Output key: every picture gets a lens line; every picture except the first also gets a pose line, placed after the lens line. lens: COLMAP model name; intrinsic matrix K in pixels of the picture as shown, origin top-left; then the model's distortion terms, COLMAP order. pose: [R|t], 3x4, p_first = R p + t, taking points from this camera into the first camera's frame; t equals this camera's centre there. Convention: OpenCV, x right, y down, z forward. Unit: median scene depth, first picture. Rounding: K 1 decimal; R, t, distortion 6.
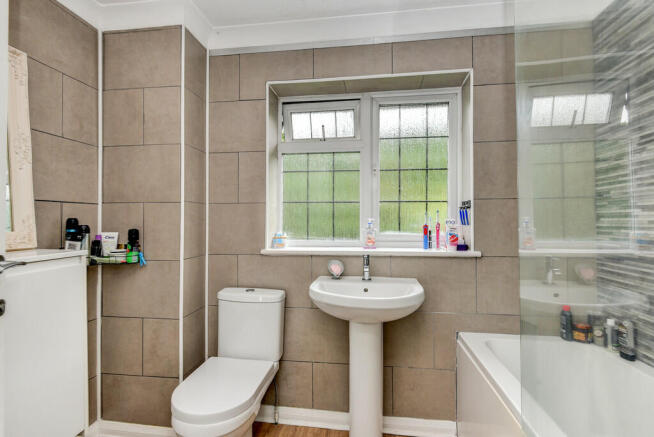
lens RADIAL K [[315.3, 0, 335.7], [0, 315.3, 218.9], [0, 0, 1]] dist [-0.001249, -0.001156]
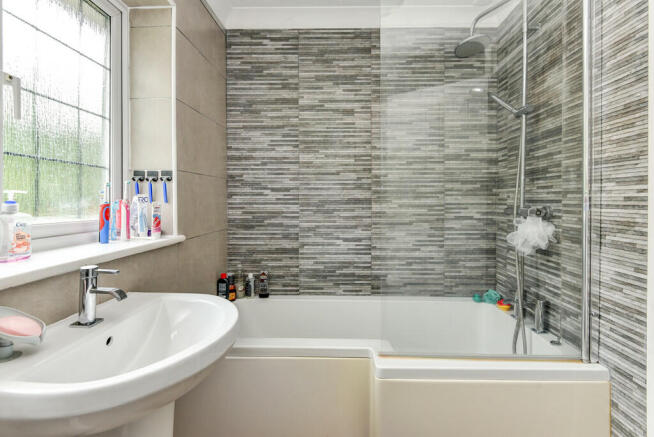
lens RADIAL K [[320.8, 0, 326.0], [0, 320.8, 202.0], [0, 0, 1]] dist [0.000788, -0.000343]
pose [[-0.110281, -0.005005, 0.993888, -0.405160], [-0.008551, 0.999955, 0.004086, 0.011384], [-0.993864, -0.008048, -0.110318, 0.700484]]
